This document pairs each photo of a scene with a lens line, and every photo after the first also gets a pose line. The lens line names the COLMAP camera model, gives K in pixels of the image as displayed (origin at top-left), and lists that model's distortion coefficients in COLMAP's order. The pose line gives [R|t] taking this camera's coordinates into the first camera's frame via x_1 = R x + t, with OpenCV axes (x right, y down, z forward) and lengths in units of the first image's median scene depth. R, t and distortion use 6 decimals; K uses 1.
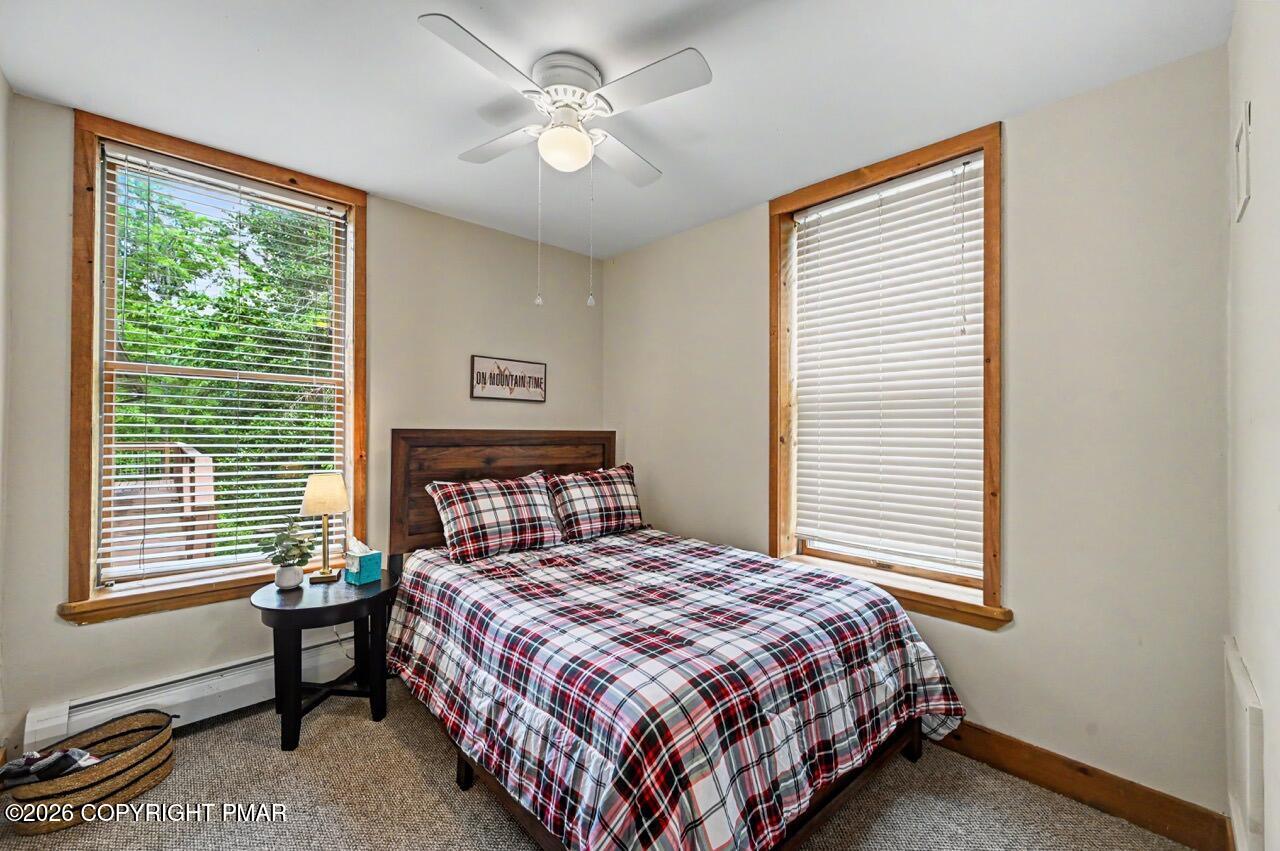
lens RADIAL K [[508.1, 0, 640.0], [0, 508.1, 425.5], [0, 0, 1]] dist [-0.002548, 0.000072]
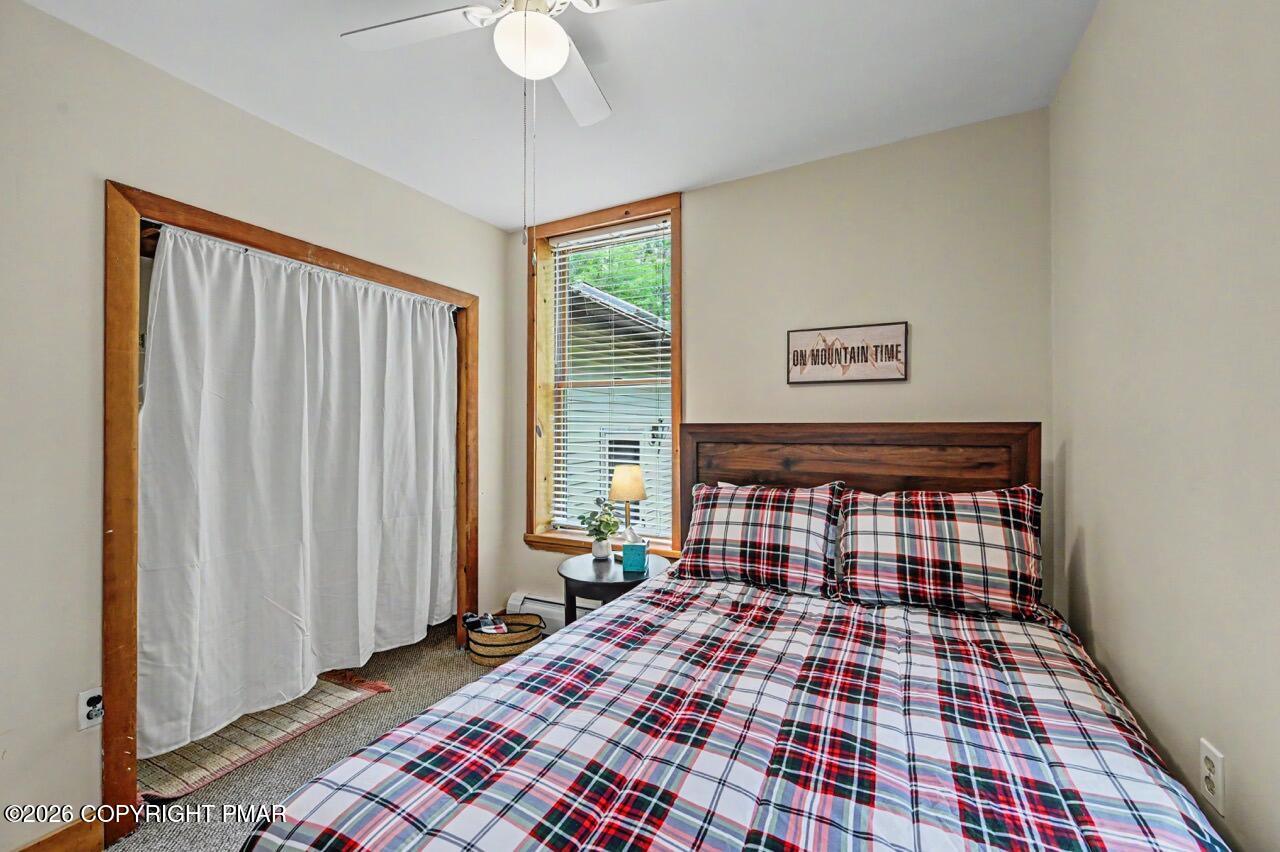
lens RADIAL K [[508.1, 0, 640.0], [0, 508.1, 426.0], [0, 0, 1]] dist [-0.002548, 0.000072]
pose [[0.341948, -0.015154, -0.939597, 0.364259], [0.014466, 0.999836, -0.010861, 0.018068], [0.939608, -0.009878, 0.342111, 0.528185]]
